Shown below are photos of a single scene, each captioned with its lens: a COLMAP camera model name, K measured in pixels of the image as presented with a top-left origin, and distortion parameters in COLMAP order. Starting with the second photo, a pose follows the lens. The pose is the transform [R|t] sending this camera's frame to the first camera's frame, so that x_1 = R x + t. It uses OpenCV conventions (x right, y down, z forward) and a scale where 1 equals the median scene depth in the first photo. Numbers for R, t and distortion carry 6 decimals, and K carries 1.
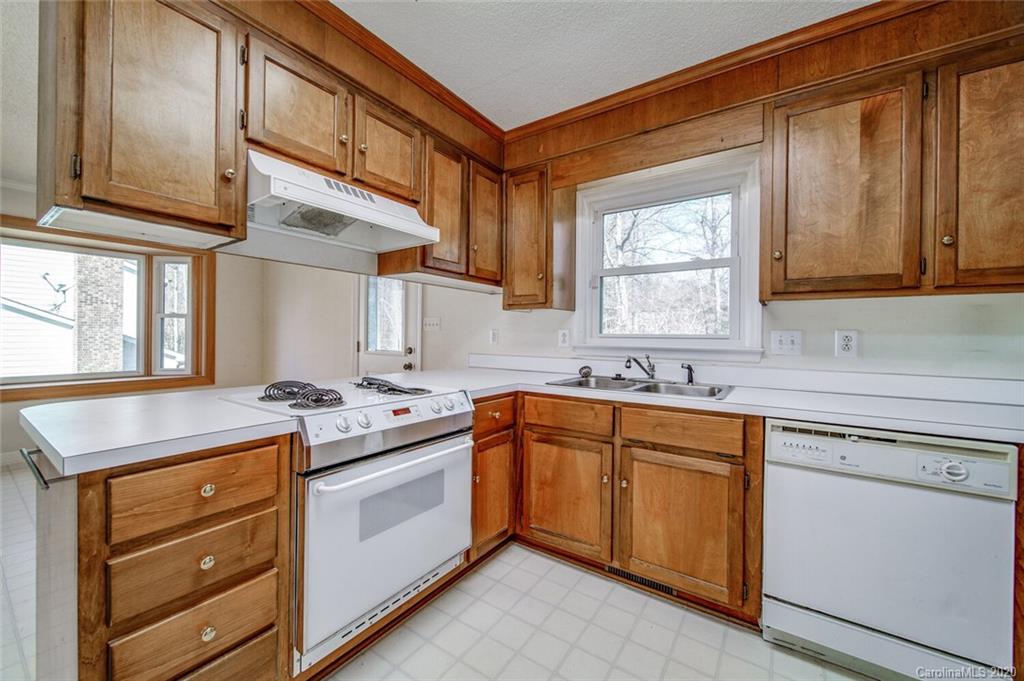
lens RADIAL K [[401.1, 0, 502.3], [0, 401.1, 336.3], [0, 0, 1]] dist [0.001131, -0.000155]
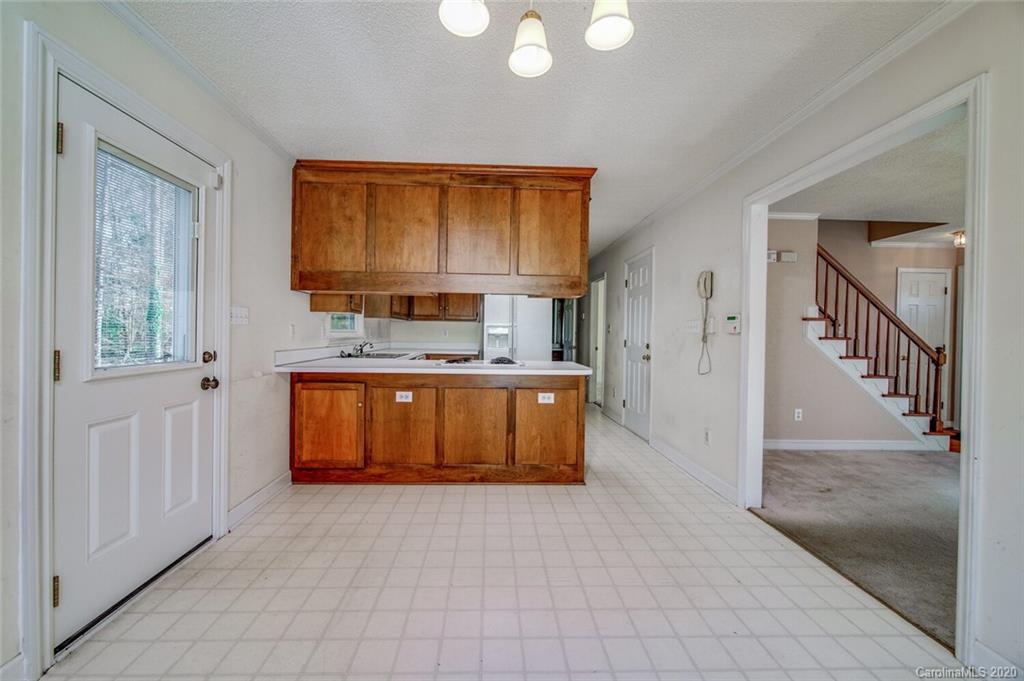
lens RADIAL K [[401.1, 0, 502.3], [0, 401.1, 336.3], [0, 0, 1]] dist [0.001131, -0.000155]
pose [[-0.609834, -0.027549, 0.792050, -1.383249], [-0.021070, 0.999606, 0.018545, -0.022235], [-0.792249, -0.005379, -0.610175, 1.443488]]
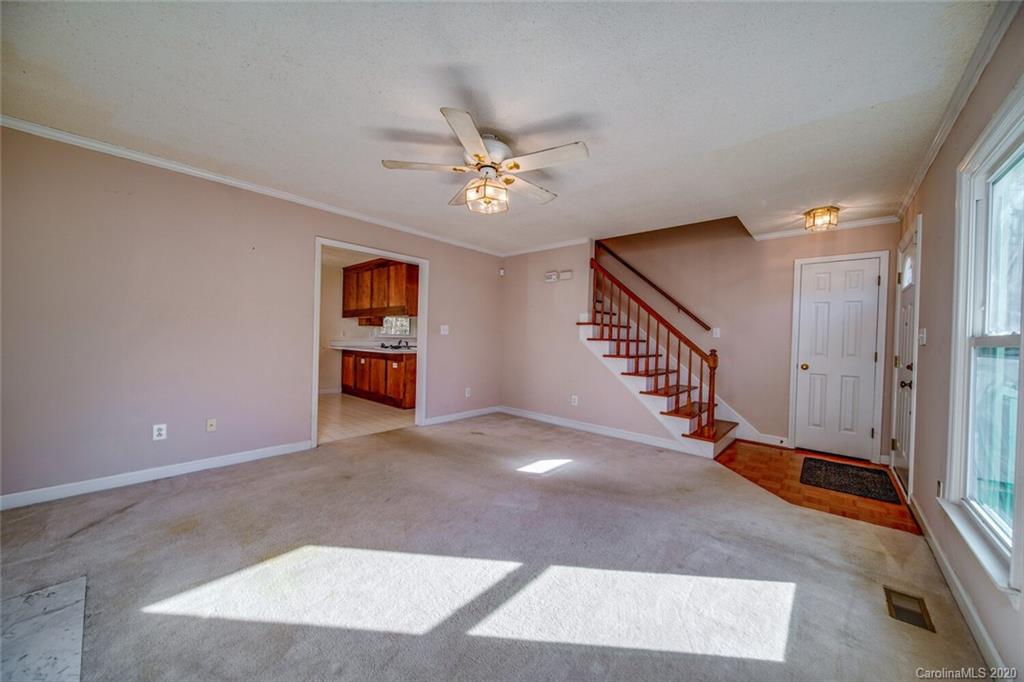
lens RADIAL K [[361.3, 0, 509.0], [0, 361.3, 341.6], [0, 0, 1]] dist [-0.000953, -0.000123]
pose [[0.114655, -0.017853, 0.993245, -2.704674], [-0.023188, 0.999518, 0.020643, -0.028137], [-0.993135, -0.025398, 0.114185, -0.407736]]
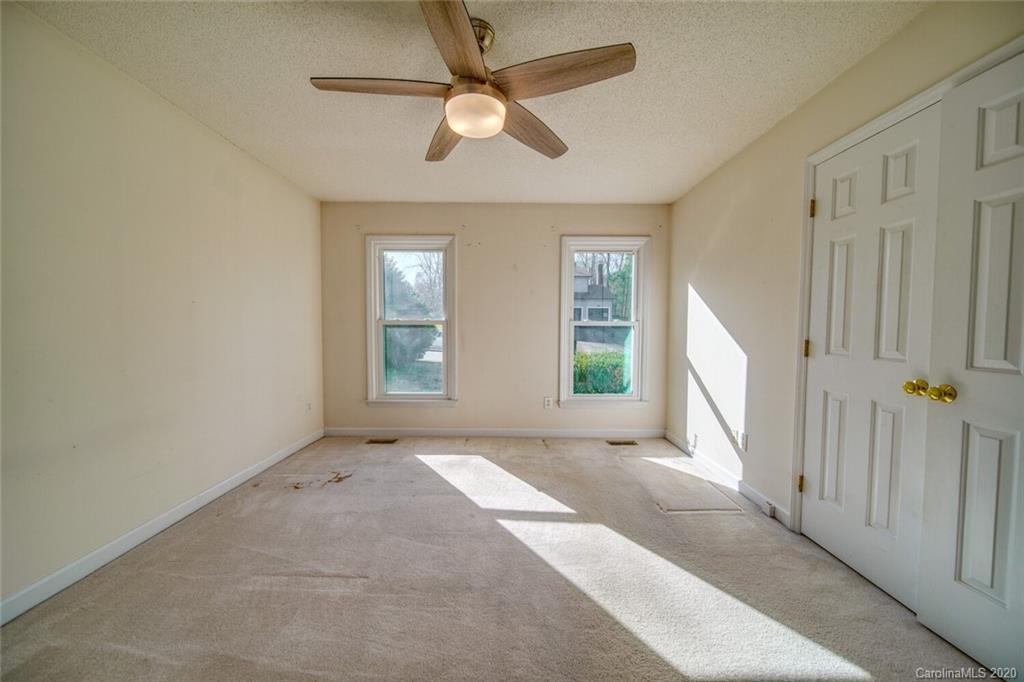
lens RADIAL K [[361.3, 0, 509.0], [0, 361.3, 341.6], [0, 0, 1]] dist [-0.000953, -0.000123]
pose [[-0.823912, 0.008697, -0.566652, -1.524328], [-0.015020, 0.999196, 0.037175, -0.018166], [0.566519, 0.039140, -0.823118, 0.342458]]
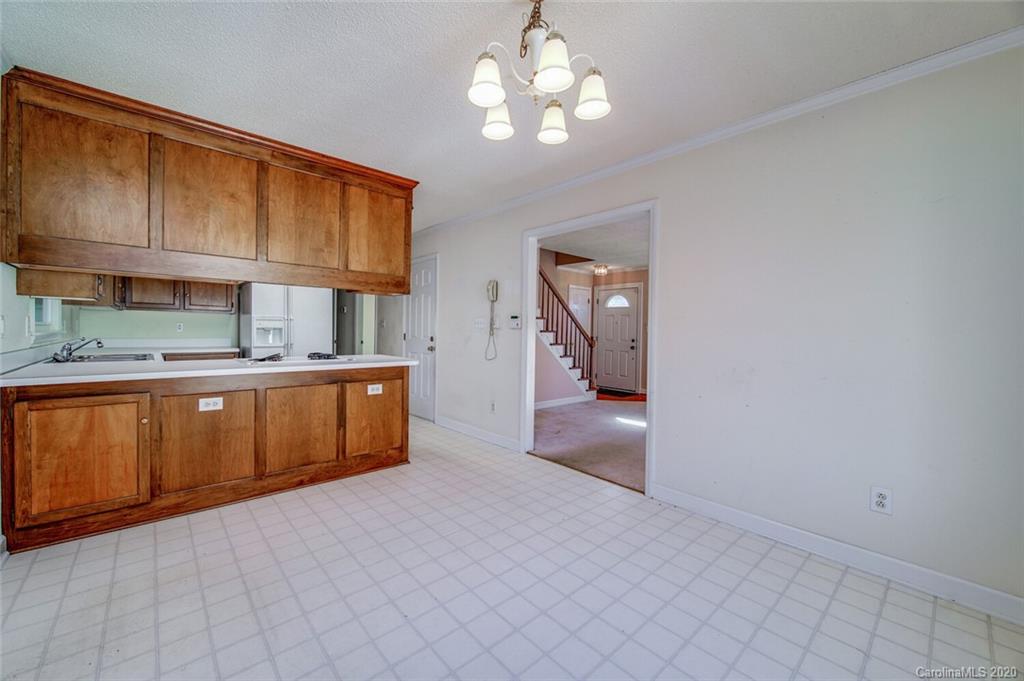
lens RADIAL K [[401.1, 0, 502.3], [0, 401.1, 336.3], [0, 0, 1]] dist [0.001131, -0.000155]
pose [[-0.974172, -0.030344, 0.223759, -1.180892], [-0.026795, 0.999463, 0.018880, -0.020491], [-0.224212, 0.012397, -0.974462, 1.761332]]
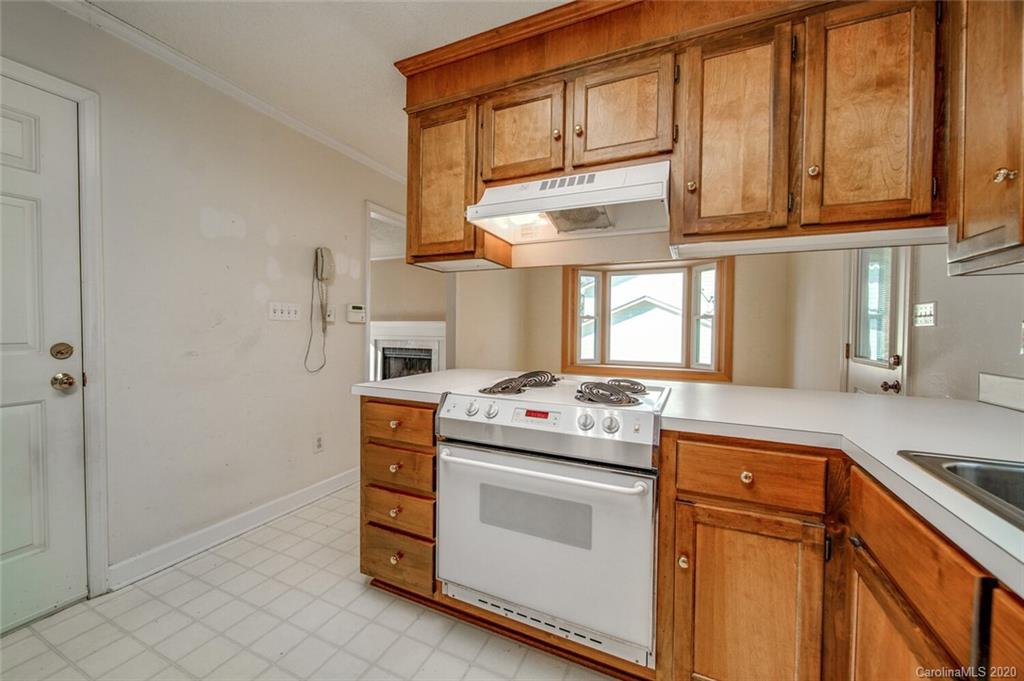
lens RADIAL K [[401.1, 0, 502.3], [0, 401.1, 336.3], [0, 0, 1]] dist [0.001131, -0.000155]
pose [[0.171962, 0.008533, -0.985067, 0.366384], [-0.011875, 0.999908, 0.006588, 0.004680], [0.985032, 0.010565, 0.172048, 0.450074]]
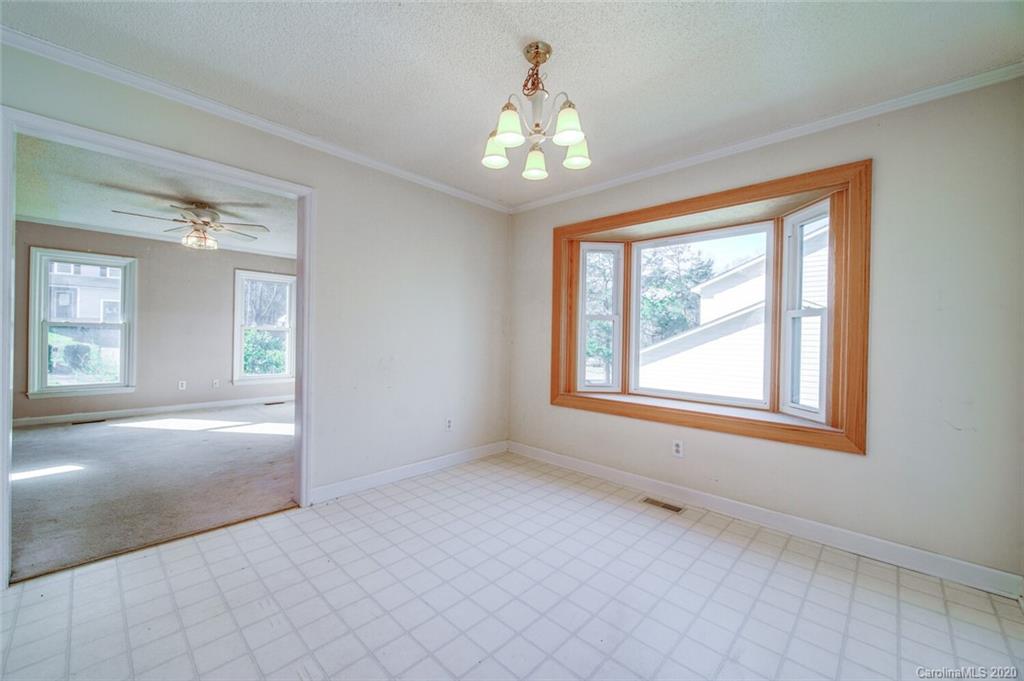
lens RADIAL K [[401.1, 0, 502.3], [0, 401.1, 336.3], [0, 0, 1]] dist [0.001131, -0.000155]
pose [[-0.149853, -0.010914, -0.988648, -0.366524], [-0.022705, 0.999713, -0.007595, -0.007310], [0.988448, 0.021309, -0.150058, 1.222867]]
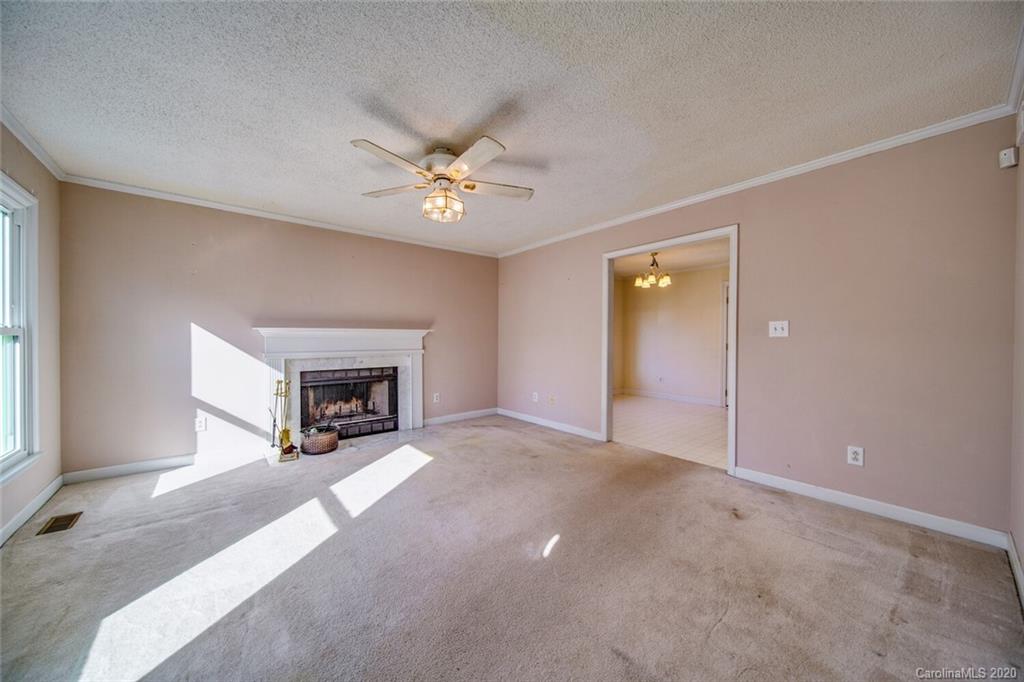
lens RADIAL K [[361.3, 0, 509.0], [0, 361.3, 341.6], [0, 0, 1]] dist [-0.000953, -0.000123]
pose [[0.963806, -0.006060, -0.266535, -1.352726], [0.007808, 0.999954, 0.005497, -0.015229], [0.266489, -0.007380, 0.963810, -1.141377]]
